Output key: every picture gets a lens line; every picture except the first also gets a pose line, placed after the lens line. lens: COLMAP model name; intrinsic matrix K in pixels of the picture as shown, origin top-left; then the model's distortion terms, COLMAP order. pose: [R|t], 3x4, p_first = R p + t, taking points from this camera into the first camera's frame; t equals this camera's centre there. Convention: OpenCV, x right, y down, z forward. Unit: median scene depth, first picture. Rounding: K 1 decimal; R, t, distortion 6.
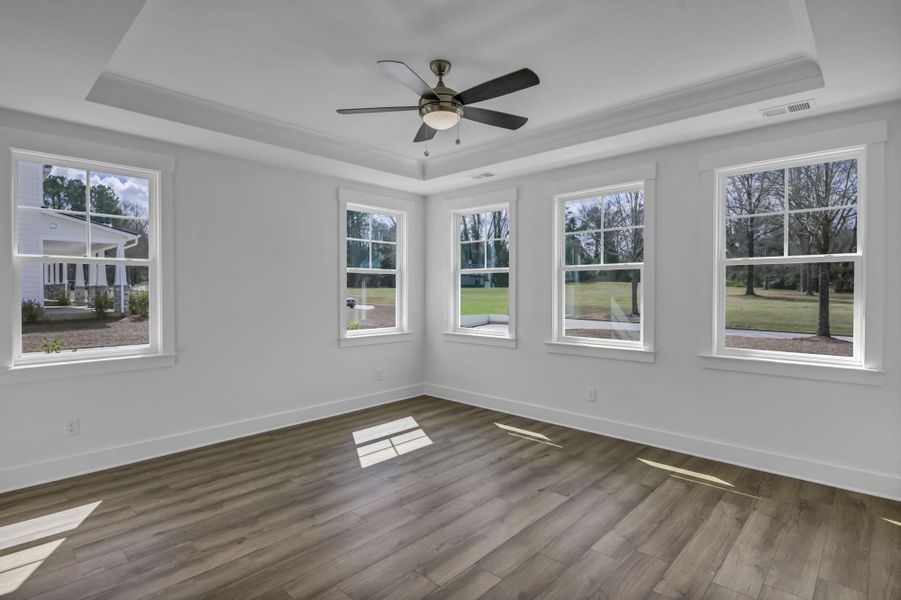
lens RADIAL K [[459.3, 0, 446.3], [0, 459.3, 297.1], [0, 0, 1]] dist [-0.001584, -0.002162]
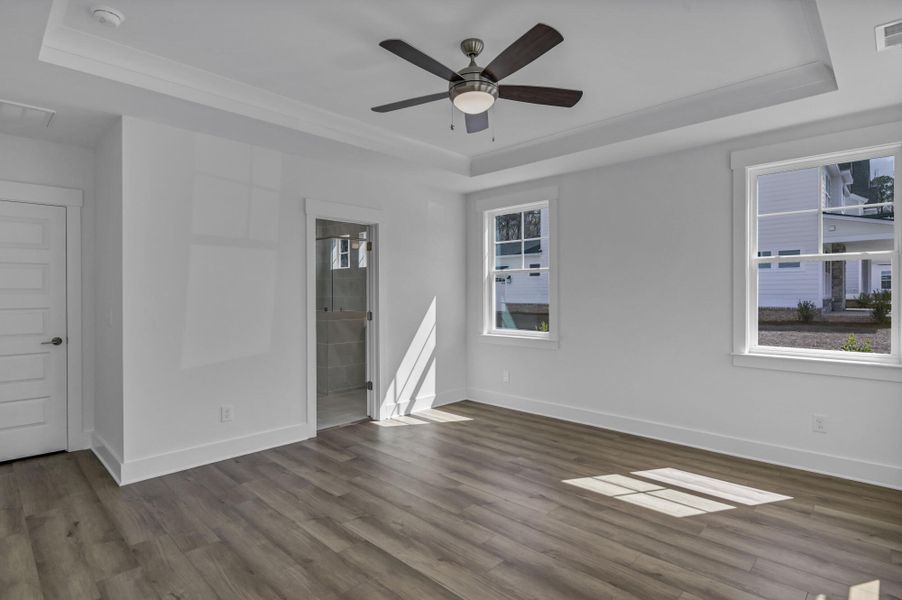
lens RADIAL K [[465.1, 0, 450.8], [0, 465.1, 285.9], [0, 0, 1]] dist [0.004150, -0.013458]
pose [[-0.021492, -0.017941, -0.999608, 0.698741], [-0.013261, 0.999756, -0.017659, 0.003248], [0.999681, 0.012876, -0.021725, 0.736678]]
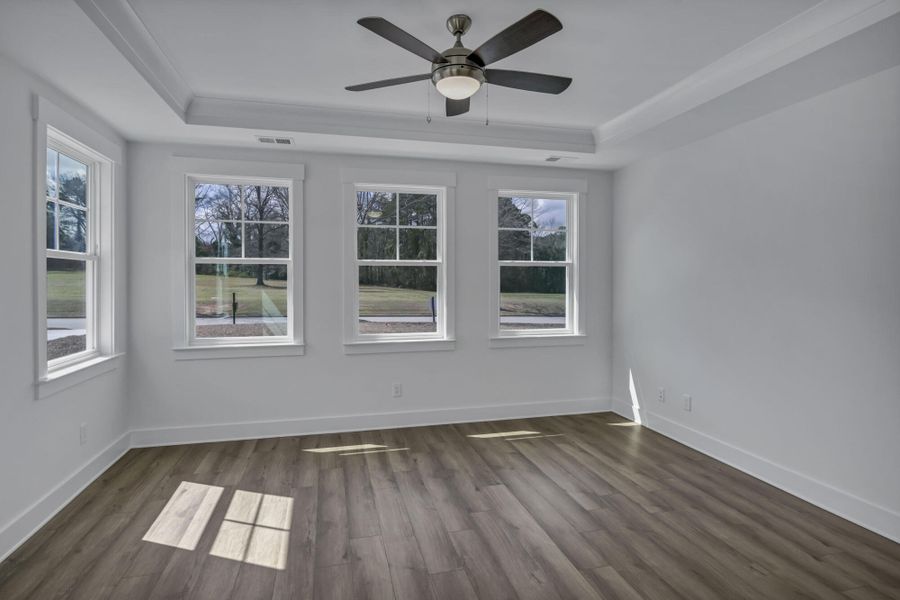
lens RADIAL K [[464.1, 0, 449.8], [0, 464.1, 286.0], [0, 0, 1]] dist [0.004150, -0.013458]
pose [[0.534284, -0.009302, 0.845254, -0.555950], [0.011975, 0.999922, 0.003435, -0.019613], [-0.845220, 0.008287, 0.534354, 0.422840]]
